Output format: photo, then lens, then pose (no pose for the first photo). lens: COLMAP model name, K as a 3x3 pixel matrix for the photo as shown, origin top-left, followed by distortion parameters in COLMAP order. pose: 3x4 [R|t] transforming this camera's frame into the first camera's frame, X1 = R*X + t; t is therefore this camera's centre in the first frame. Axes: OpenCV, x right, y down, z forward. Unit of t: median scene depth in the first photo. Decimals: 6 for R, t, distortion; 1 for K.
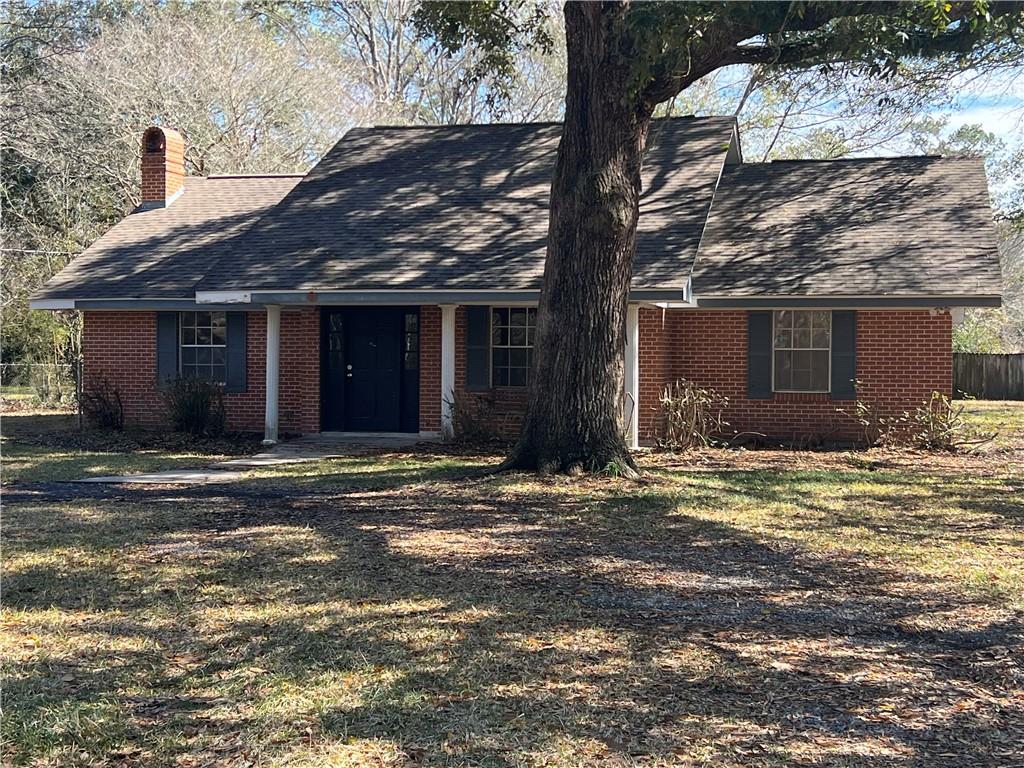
lens RADIAL K [[1493.7, 0, 515.1], [0, 1493.7, 379.3], [0, 0, 1]] dist [0.085643, 0.000000]
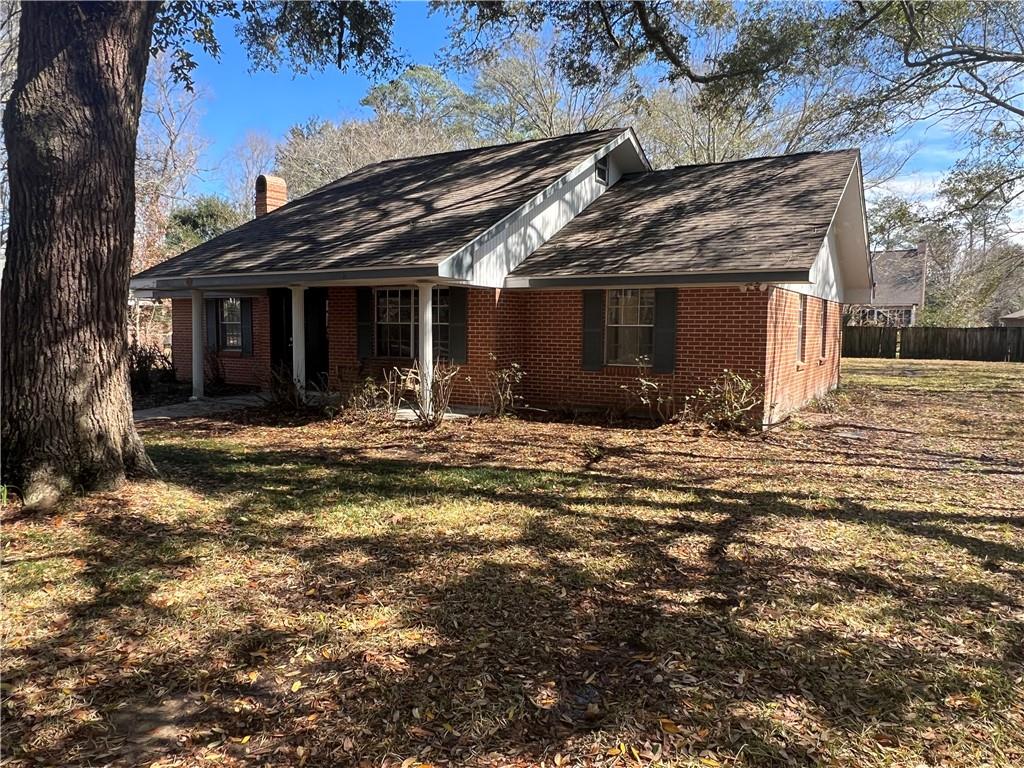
lens RADIAL K [[721.1, 0, 508.8], [0, 721.1, 388.2], [0, 0, 1]] dist [-0.005271, 0.013276]
pose [[0.955443, 0.025987, -0.294030, 0.265954], [-0.005743, 0.997565, 0.069504, -0.010864], [0.295121, -0.064718, 0.953266, 0.487737]]
